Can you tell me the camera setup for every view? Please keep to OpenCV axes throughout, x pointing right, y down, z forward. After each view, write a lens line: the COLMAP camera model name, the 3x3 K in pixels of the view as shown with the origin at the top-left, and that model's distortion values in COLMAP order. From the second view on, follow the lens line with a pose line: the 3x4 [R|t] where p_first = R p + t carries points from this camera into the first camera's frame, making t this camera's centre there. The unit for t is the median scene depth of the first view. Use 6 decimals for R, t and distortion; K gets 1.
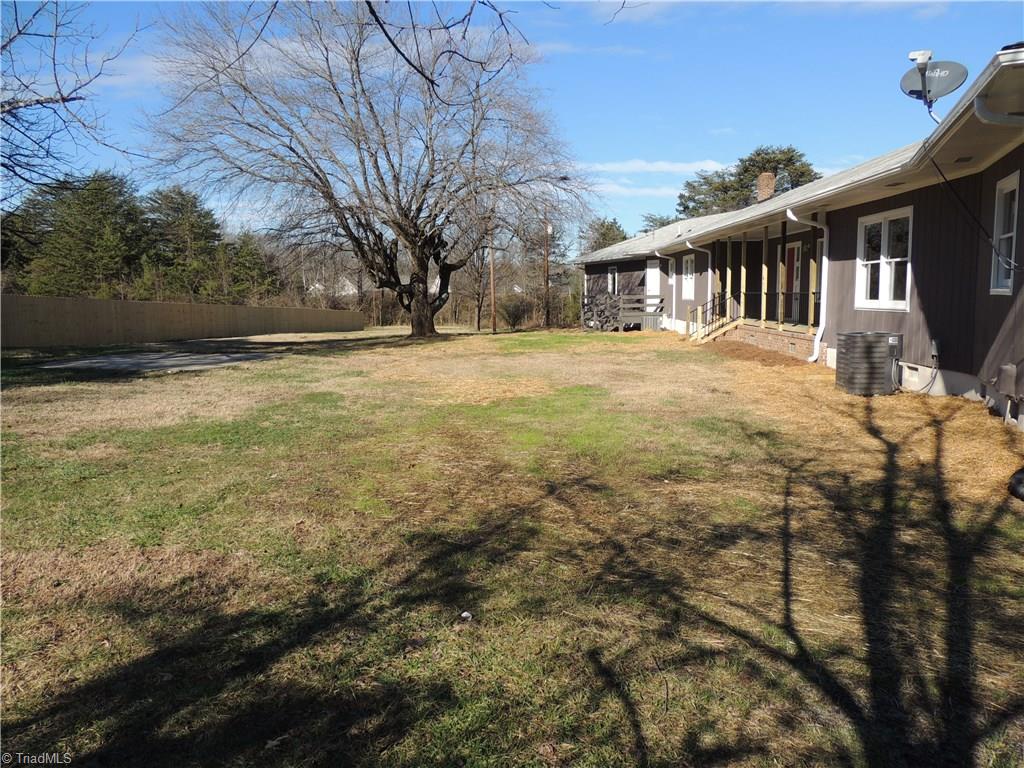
lens RADIAL K [[740.7, 0, 512.1], [0, 740.7, 385.7], [0, 0, 1]] dist [-0.001903, 0.002591]
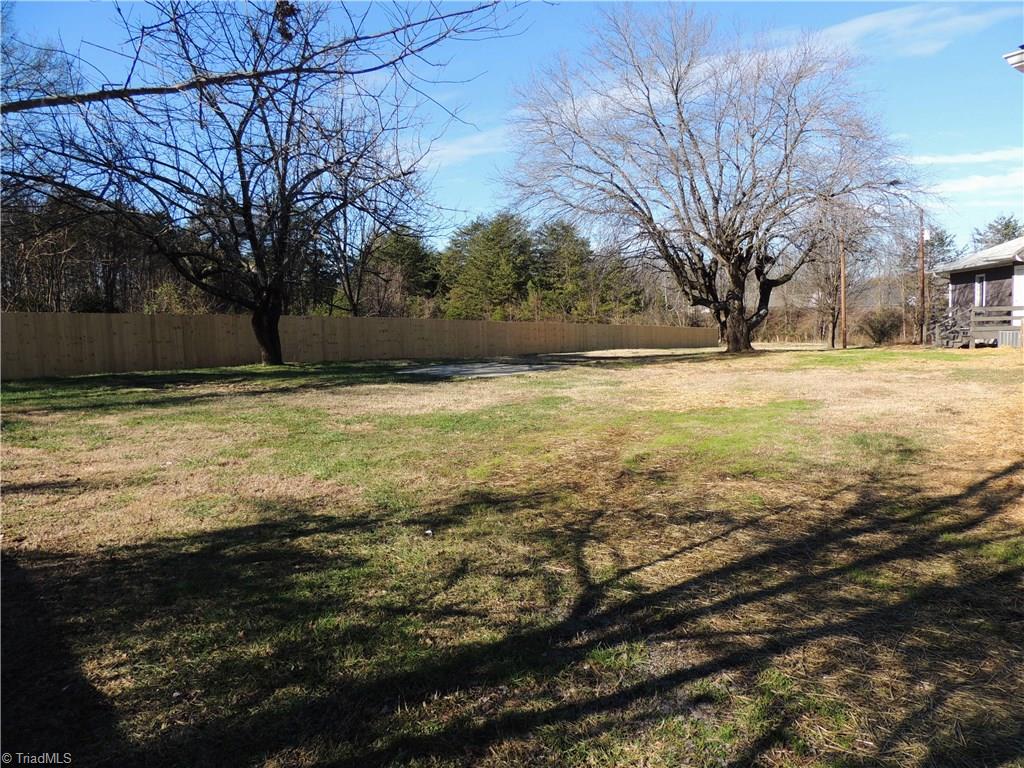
lens RADIAL K [[740.7, 0, 512.6], [0, 740.7, 383.1], [0, 0, 1]] dist [-0.001903, 0.002591]
pose [[0.870855, 0.026783, -0.490809, 0.110465], [-0.039988, 0.999065, -0.016434, 0.004137], [0.489910, 0.033938, 0.871112, -0.029592]]
